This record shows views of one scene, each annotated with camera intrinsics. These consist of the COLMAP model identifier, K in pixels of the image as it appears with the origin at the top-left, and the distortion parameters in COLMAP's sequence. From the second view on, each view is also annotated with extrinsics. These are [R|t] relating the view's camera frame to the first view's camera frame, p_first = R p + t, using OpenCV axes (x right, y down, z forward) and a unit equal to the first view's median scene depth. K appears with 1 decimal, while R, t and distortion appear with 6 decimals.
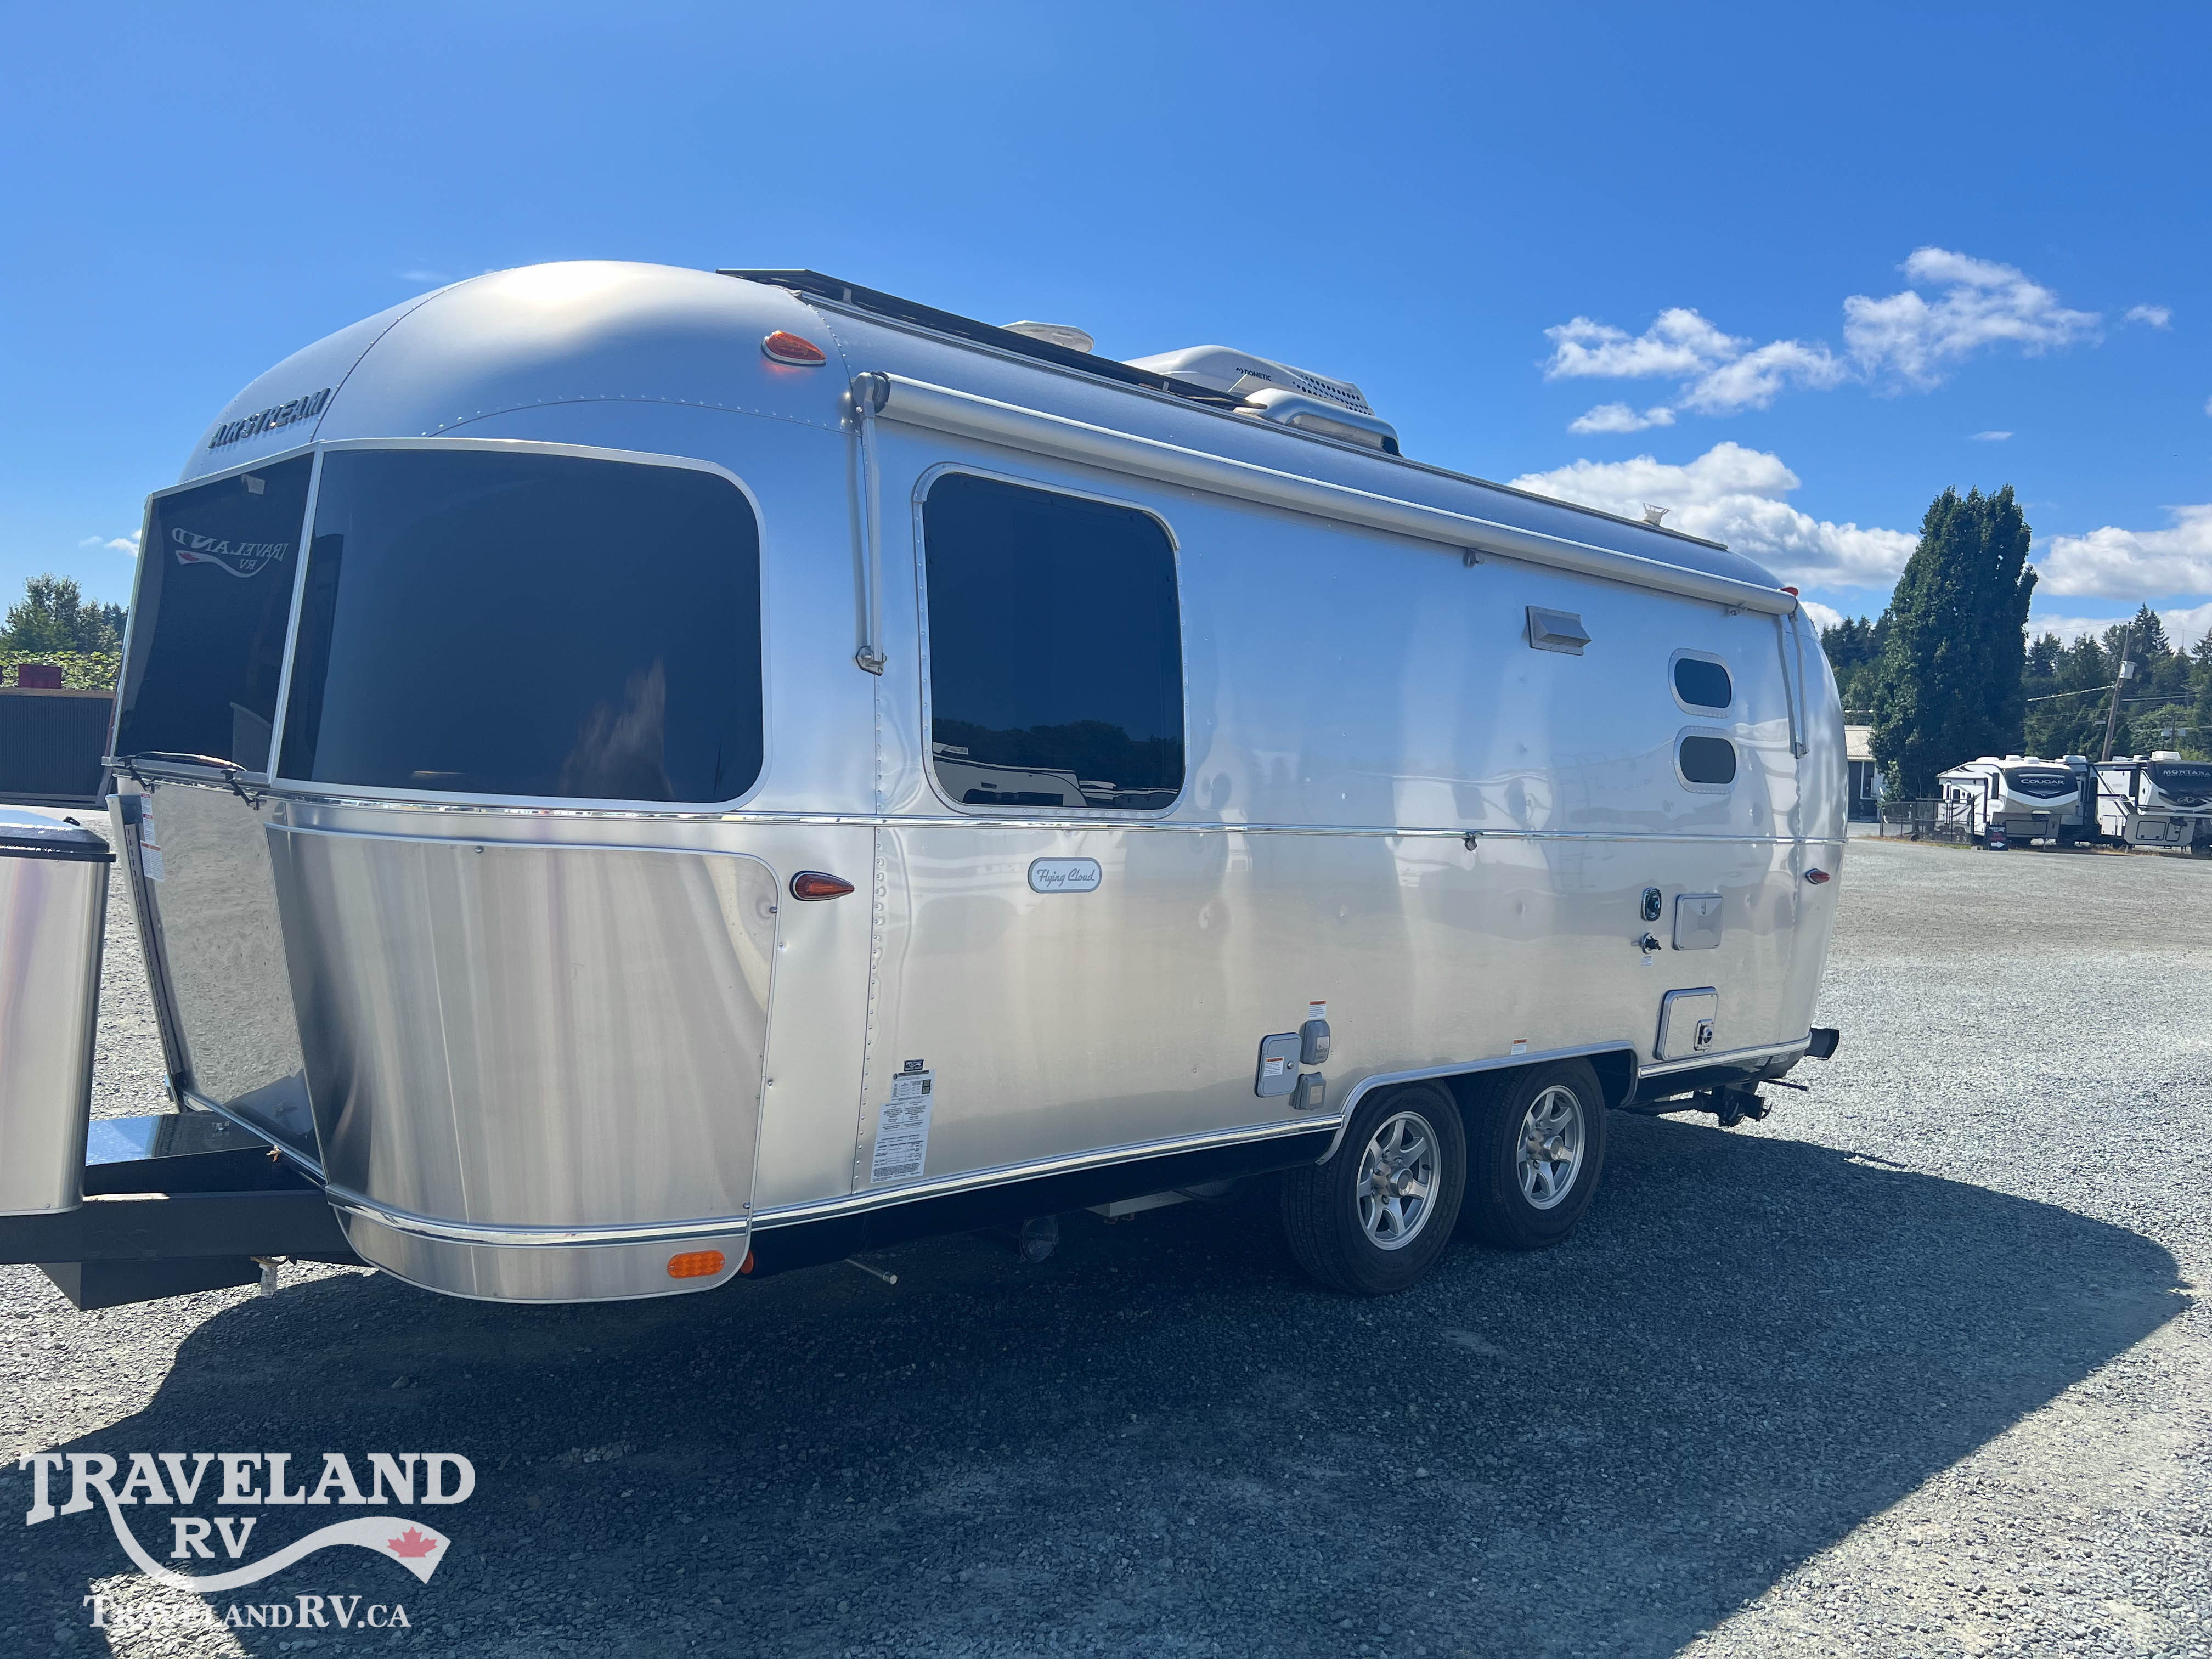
lens RADIAL K [[1663.7, 0, 1106.1], [0, 1663.7, 817.1], [0, 0, 1]] dist [0.054575, -0.061983]
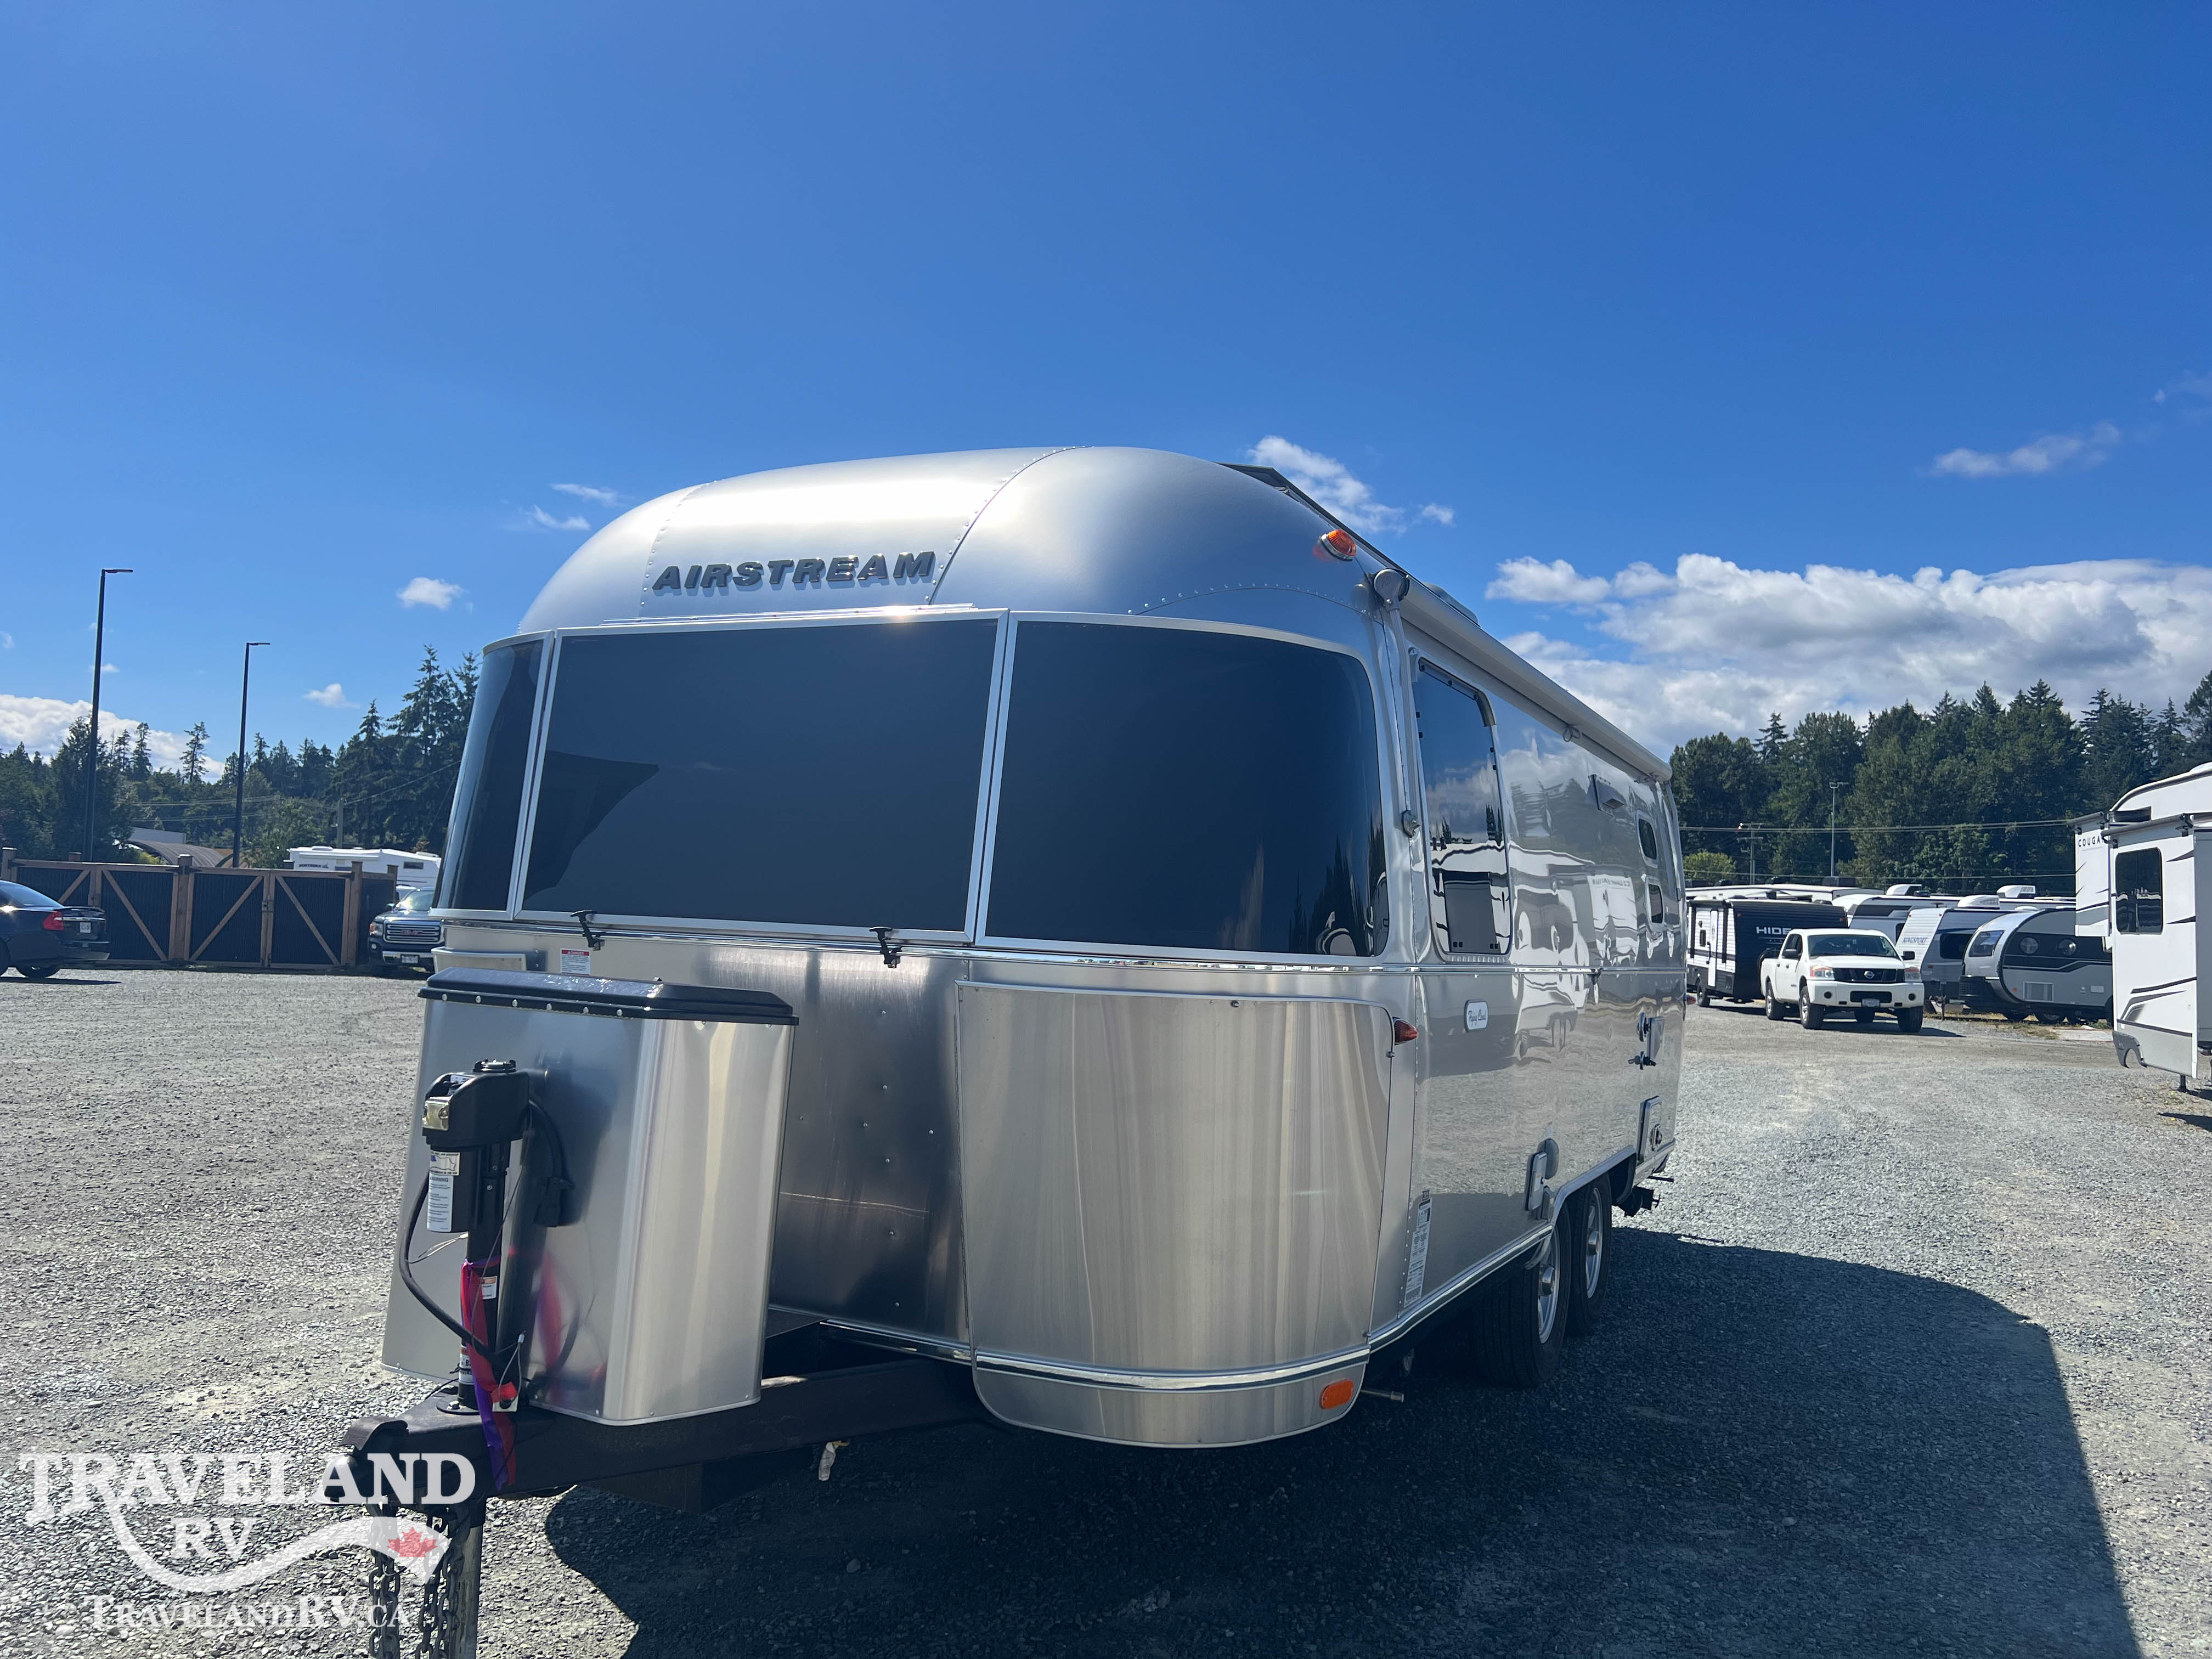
lens RADIAL K [[1663.7, 0, 1106.9], [0, 1663.7, 840.2], [0, 0, 1]] dist [0.054575, -0.061983]
pose [[0.934817, 0.016782, 0.354732, -0.740039], [0.004691, 0.998212, -0.059589, -0.018286], [-0.355098, 0.057369, 0.933067, 0.047372]]
